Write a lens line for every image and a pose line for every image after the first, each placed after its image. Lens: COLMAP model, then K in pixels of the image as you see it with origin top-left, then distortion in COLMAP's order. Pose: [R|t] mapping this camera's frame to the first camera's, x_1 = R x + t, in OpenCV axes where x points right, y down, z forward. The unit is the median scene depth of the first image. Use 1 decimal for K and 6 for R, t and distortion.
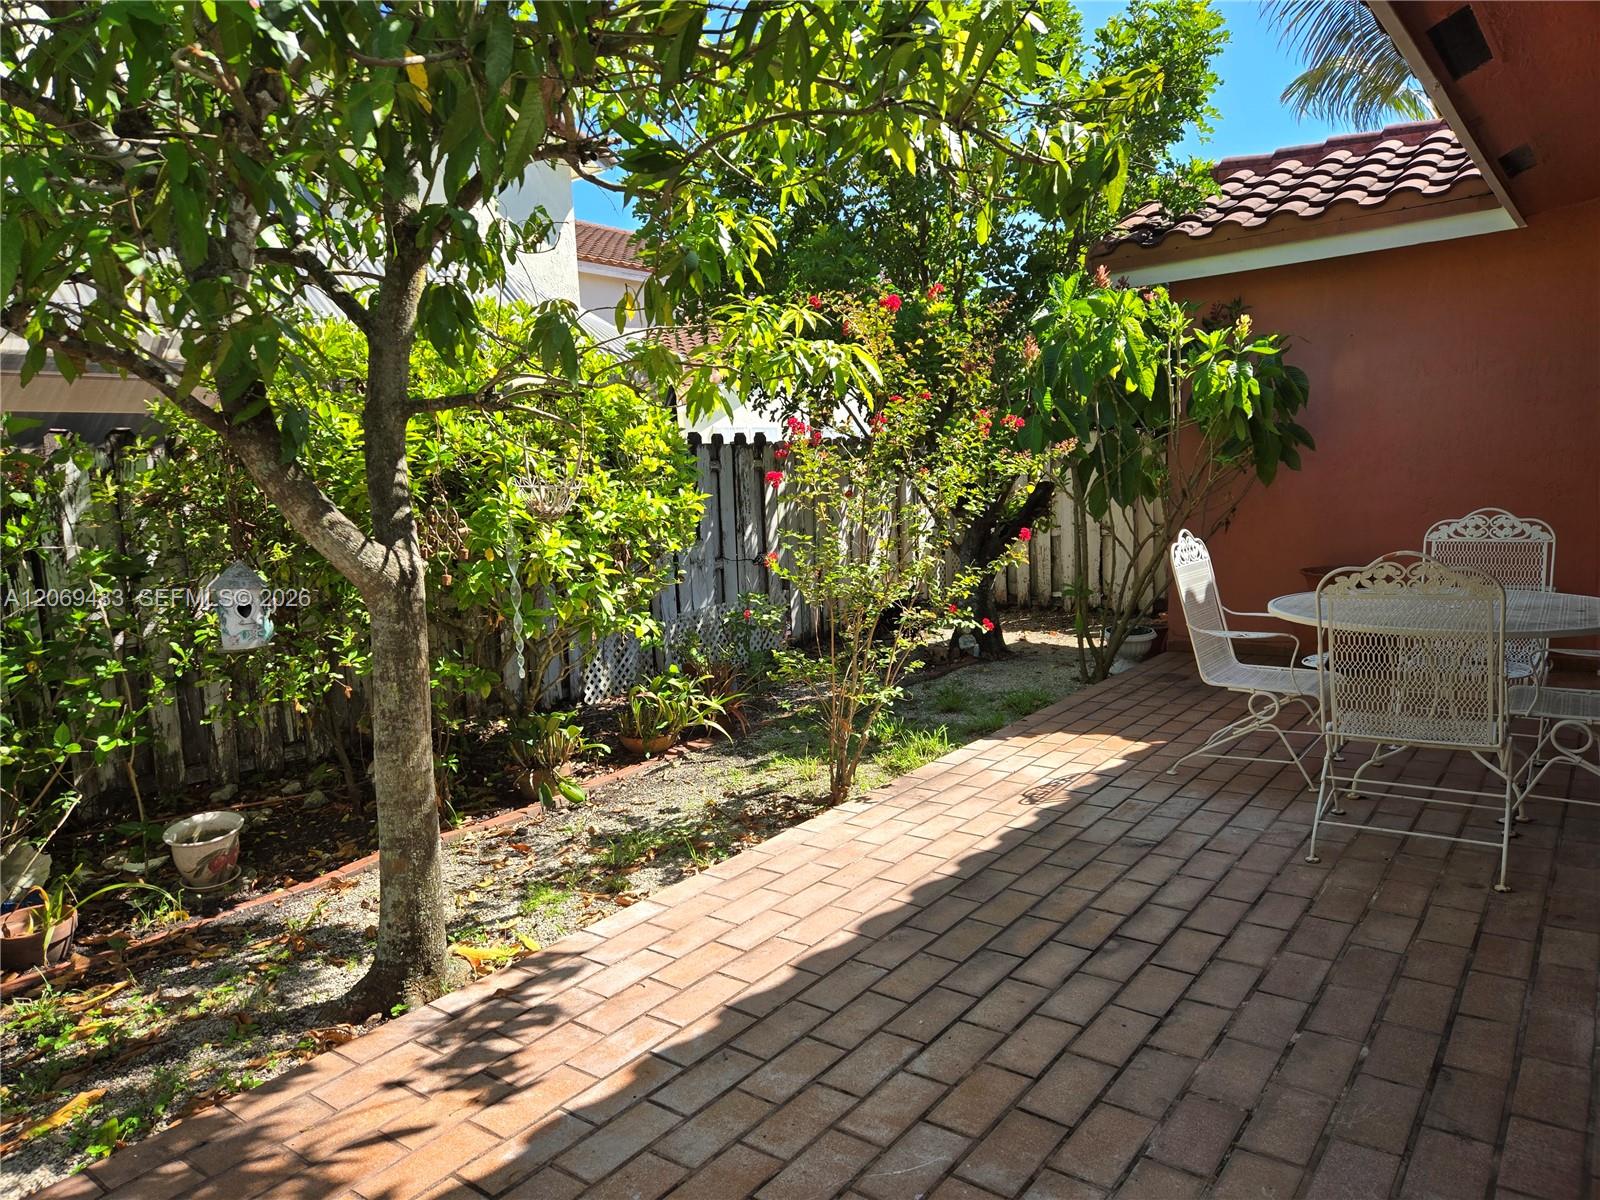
lens RADIAL K [[1069.0, 0, 793.9], [0, 1069.0, 597.0], [0, 0, 1]] dist [0.081732, -0.064314]
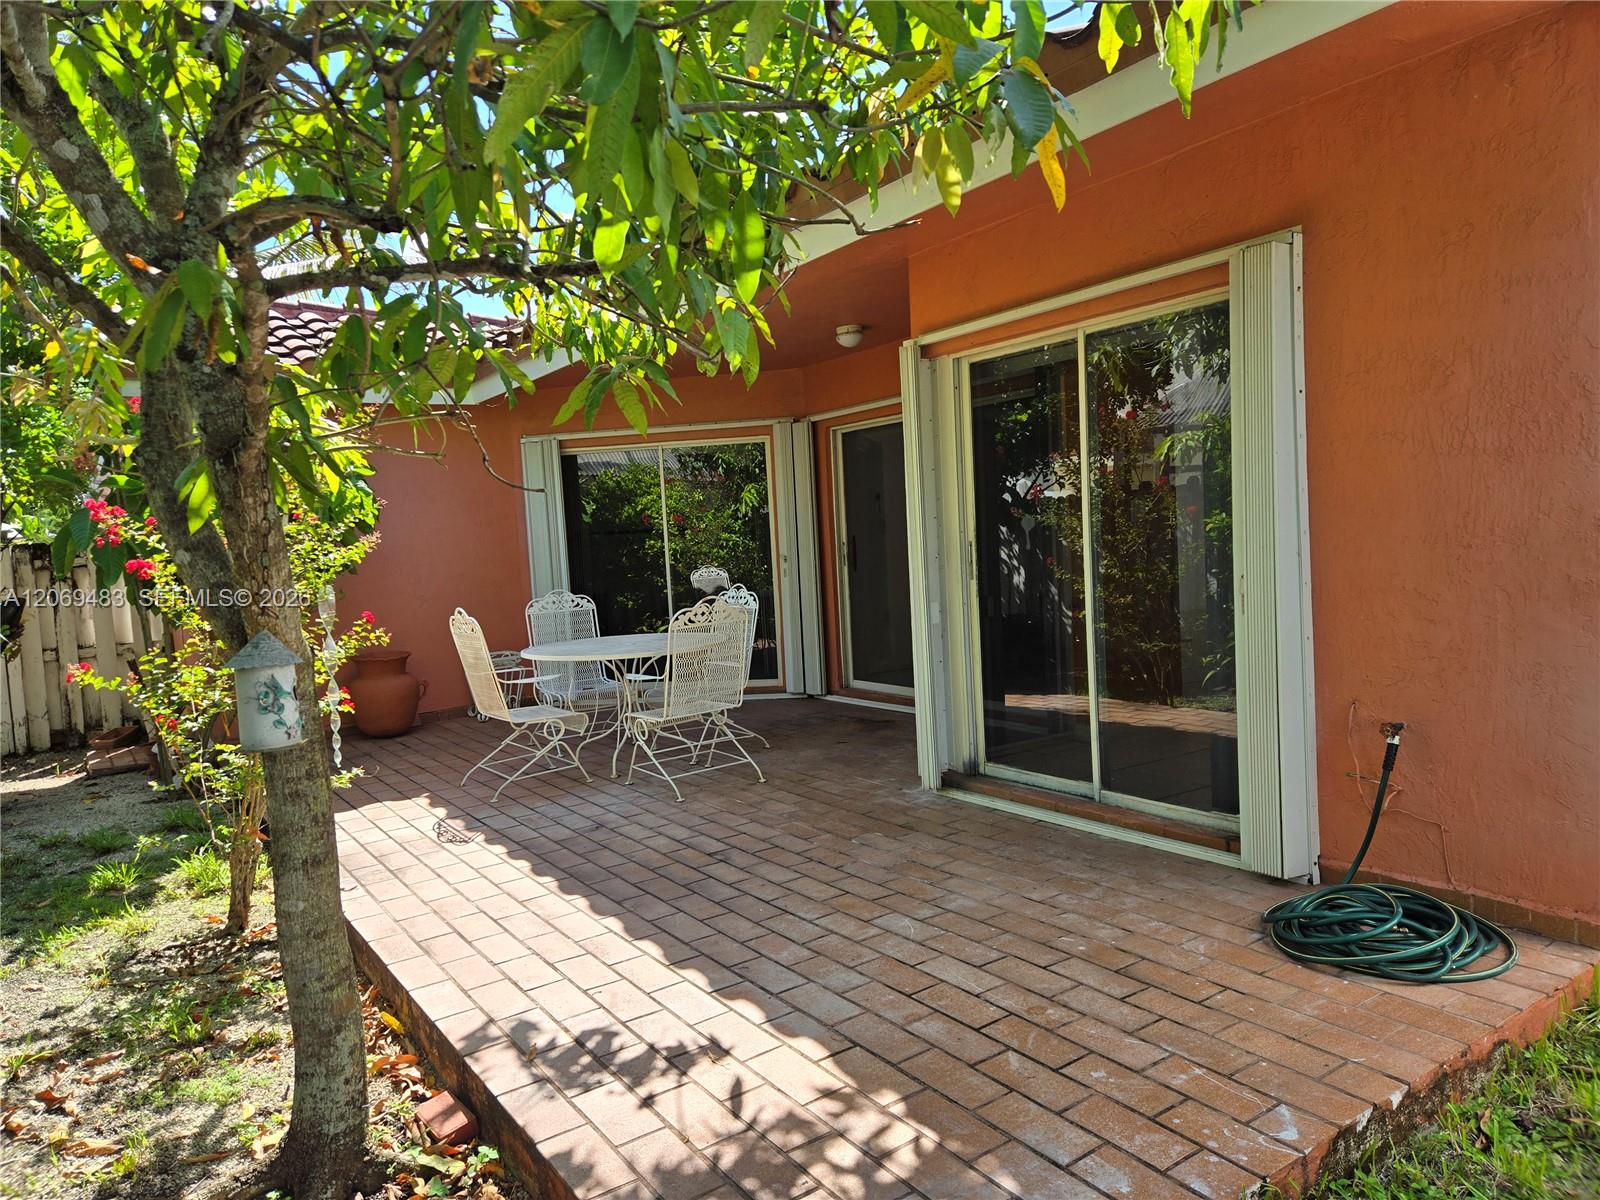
lens RADIAL K [[1053.3, 0, 791.2], [0, 1053.3, 601.9], [0, 0, 1]] dist [0.056472, -0.057593]
pose [[0.310543, -0.032603, 0.950000, -0.782012], [0.153799, 0.987967, -0.016368, 0.010254], [-0.938035, 0.151192, 0.311820, 0.299763]]
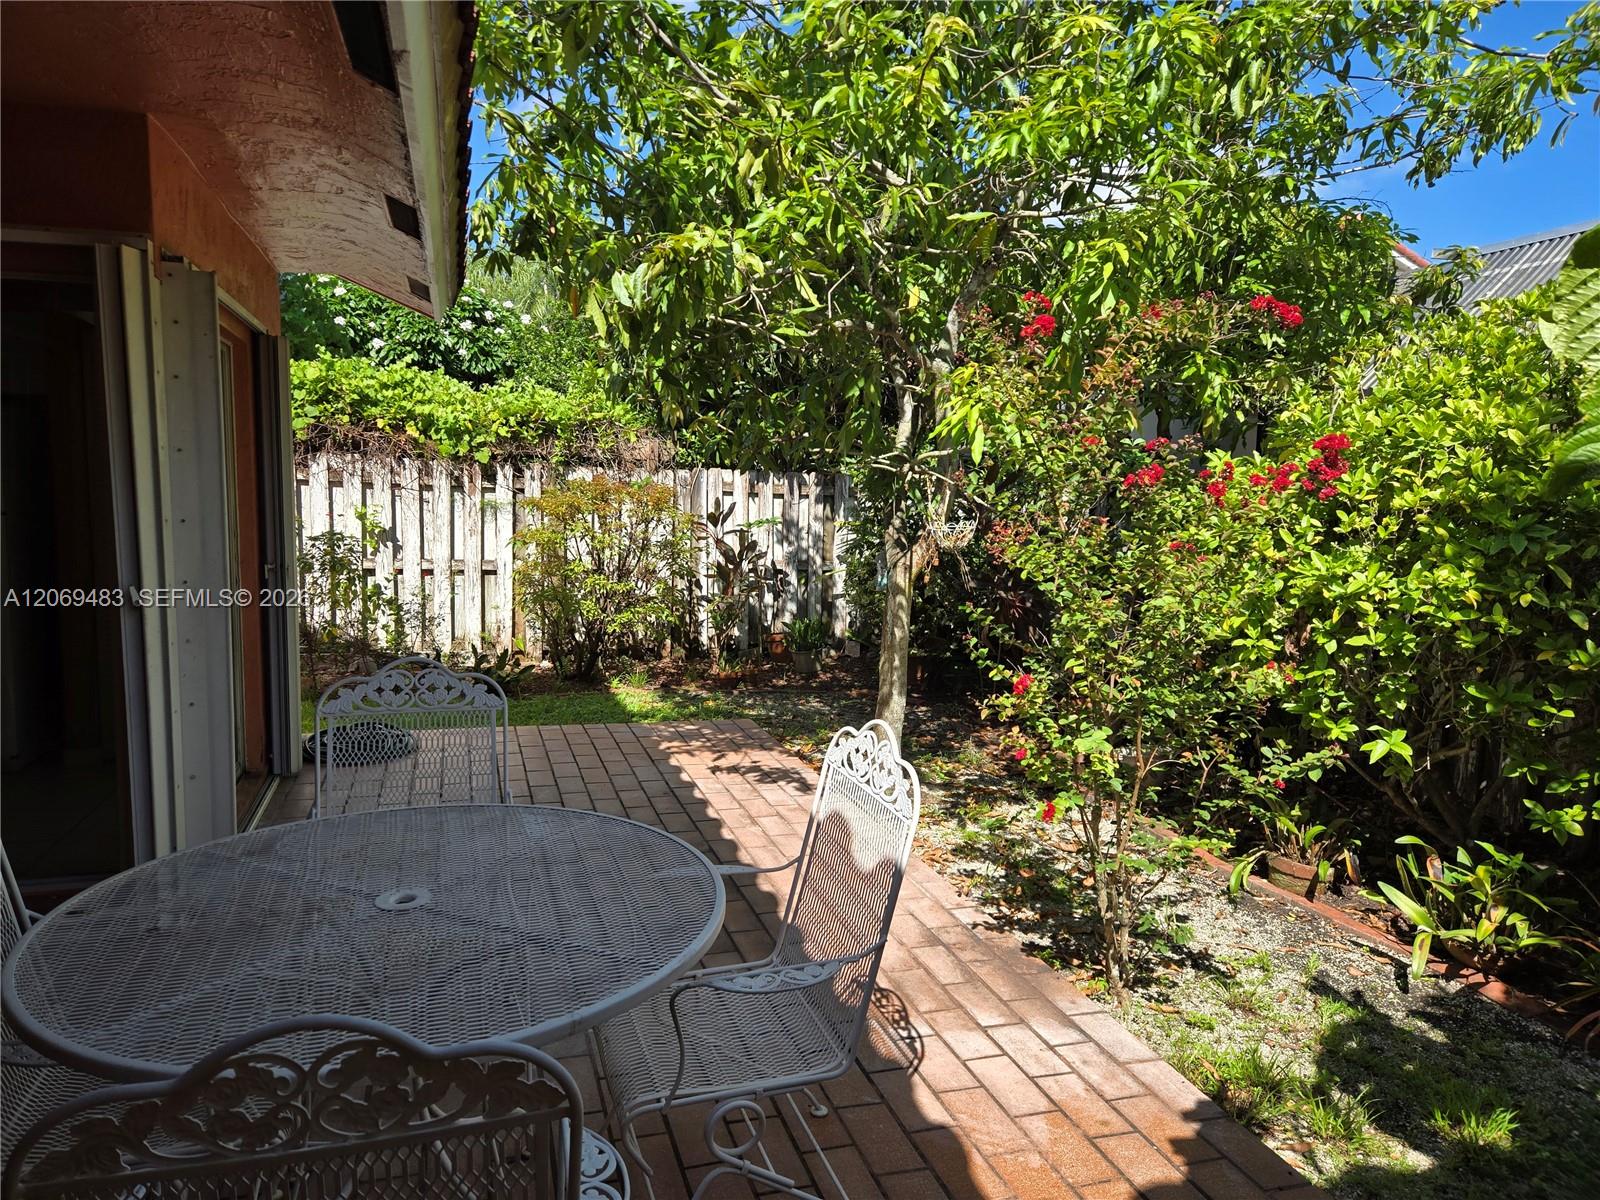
lens RADIAL K [[1067.5, 0, 800.8], [0, 1067.5, 591.5], [0, 0, 1]] dist [0.074353, -0.066157]
pose [[-0.564786, 0.112913, -0.817476, 0.892737], [-0.097457, 0.974537, 0.201939, -0.245796], [0.819463, 0.193721, -0.539400, 1.403854]]
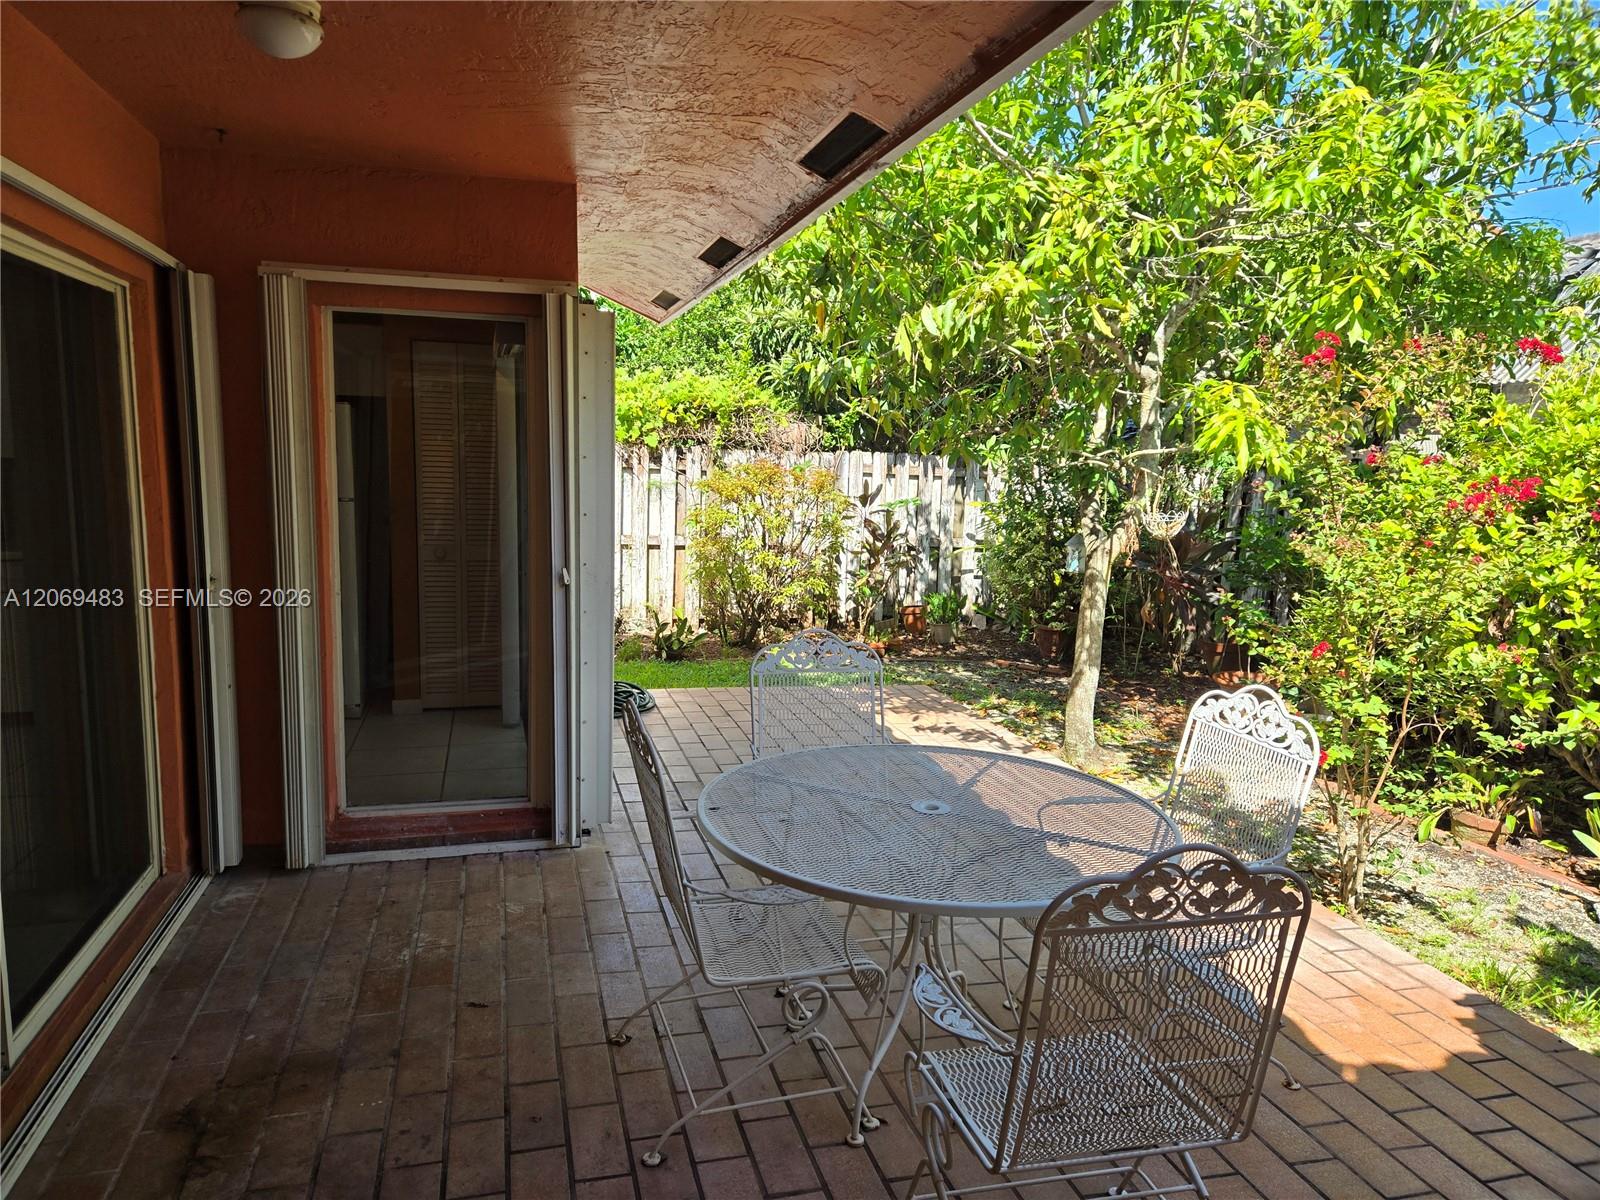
lens RADIAL K [[1069.0, 0, 793.9], [0, 1069.0, 597.0], [0, 0, 1]] dist [0.081732, -0.064314]
pose [[-0.594108, 0.134484, -0.793063, 1.174798], [-0.100356, 0.965830, 0.238960, -0.272207], [0.798100, 0.221557, -0.560311, 1.296981]]
